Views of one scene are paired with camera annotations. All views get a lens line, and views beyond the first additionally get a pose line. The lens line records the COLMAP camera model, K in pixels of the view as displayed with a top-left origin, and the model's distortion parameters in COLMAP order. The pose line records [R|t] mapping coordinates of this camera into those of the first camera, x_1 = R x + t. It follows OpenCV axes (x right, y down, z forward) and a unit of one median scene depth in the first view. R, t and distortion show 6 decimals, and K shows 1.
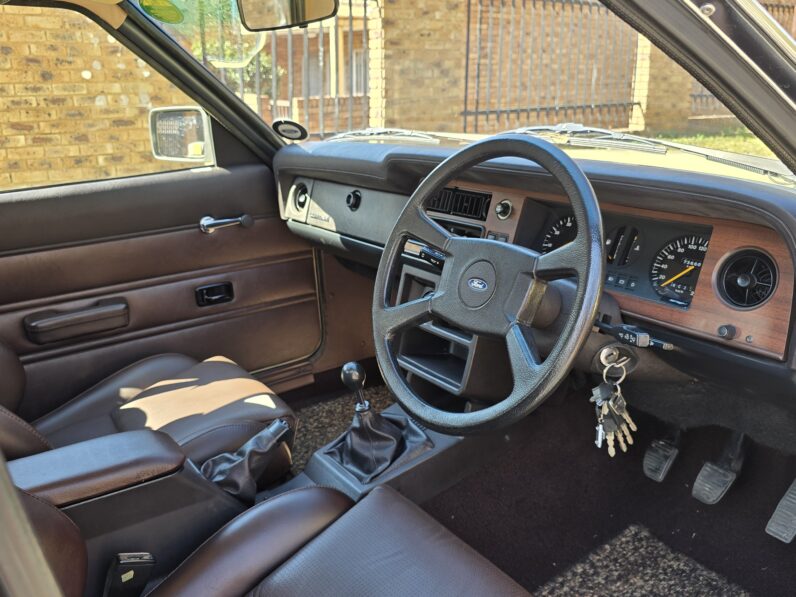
lens RADIAL K [[707.8, 0, 396.8], [0, 707.8, 299.0], [0, 0, 1]] dist [0.018754, -0.017757]
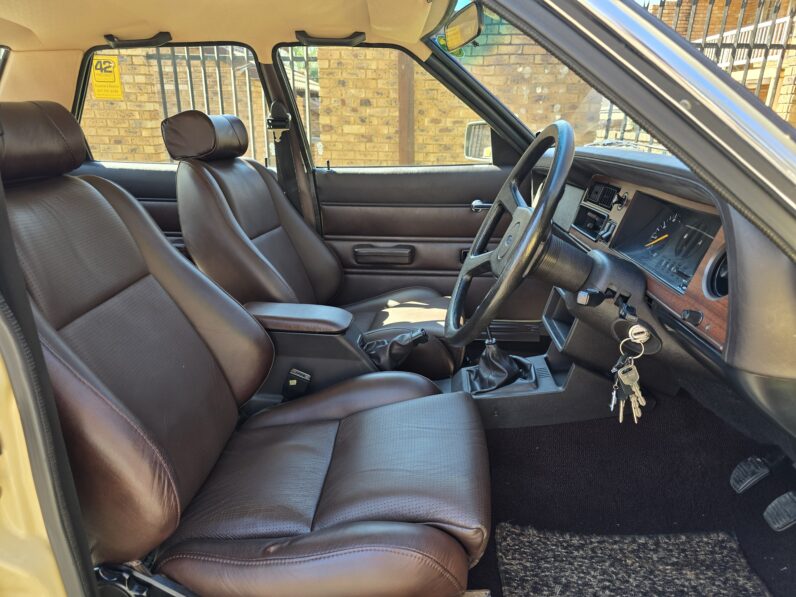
lens RADIAL K [[522.6, 0, 377.1], [0, 522.6, 293.1], [0, 0, 1]] dist [-0.004823, -0.004074]
pose [[0.785110, 0.227115, -0.576212, 0.303810], [-0.220618, 0.971868, 0.082463, 0.030981], [0.578731, 0.062380, 0.813129, 0.079519]]
